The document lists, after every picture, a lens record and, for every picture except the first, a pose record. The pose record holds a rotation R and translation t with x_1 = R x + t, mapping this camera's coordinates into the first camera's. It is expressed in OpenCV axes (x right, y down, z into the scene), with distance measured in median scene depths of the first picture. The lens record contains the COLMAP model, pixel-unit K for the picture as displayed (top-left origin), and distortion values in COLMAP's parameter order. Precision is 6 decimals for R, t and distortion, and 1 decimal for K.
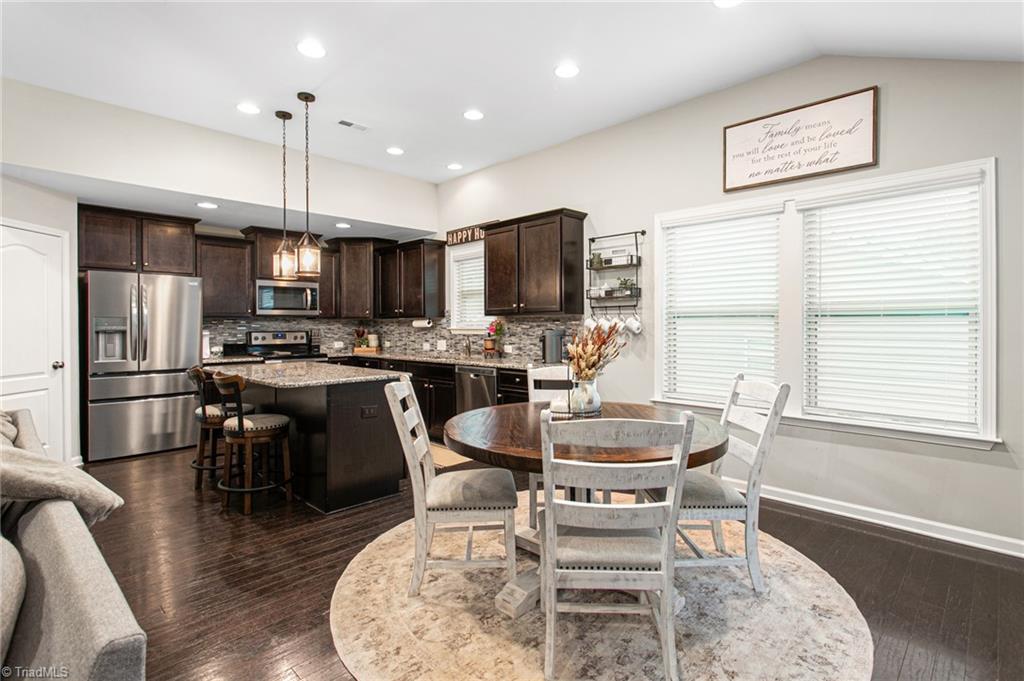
lens RADIAL K [[499.8, 0, 514.2], [0, 499.8, 327.6], [0, 0, 1]] dist [0.003513, 0.003629]
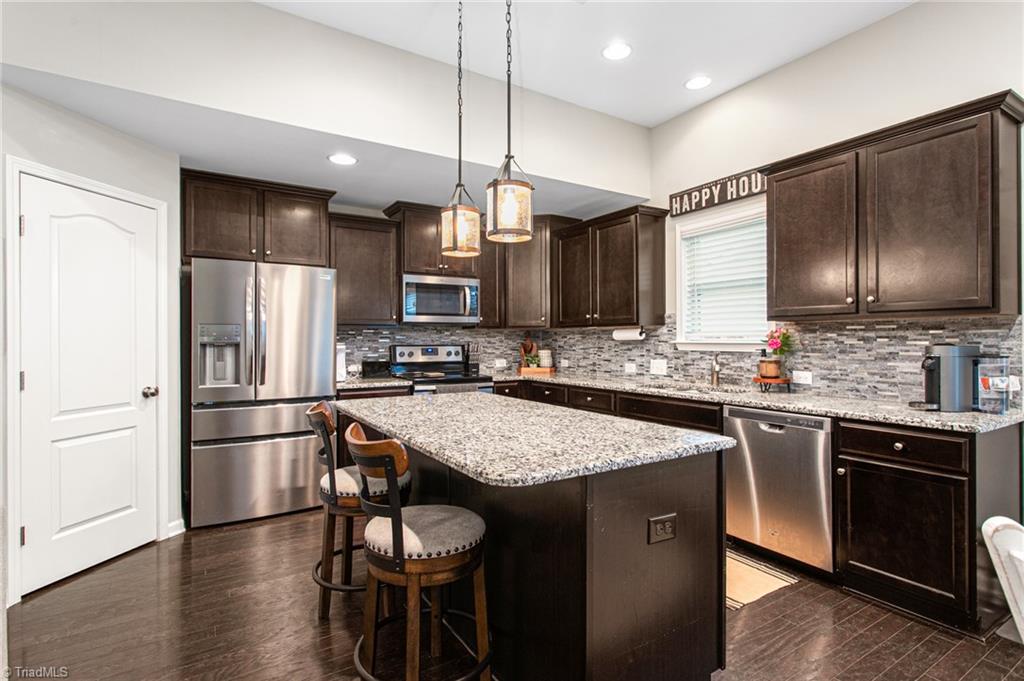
lens RADIAL K [[499.8, 0, 513.4], [0, 499.8, 339.1], [0, 0, 1]] dist [0.003513, 0.003629]
pose [[0.973706, 0.002582, -0.227793, -0.195084], [-0.003747, 0.999982, -0.004681, 0.001769], [0.227777, 0.005411, 0.973698, 0.330668]]
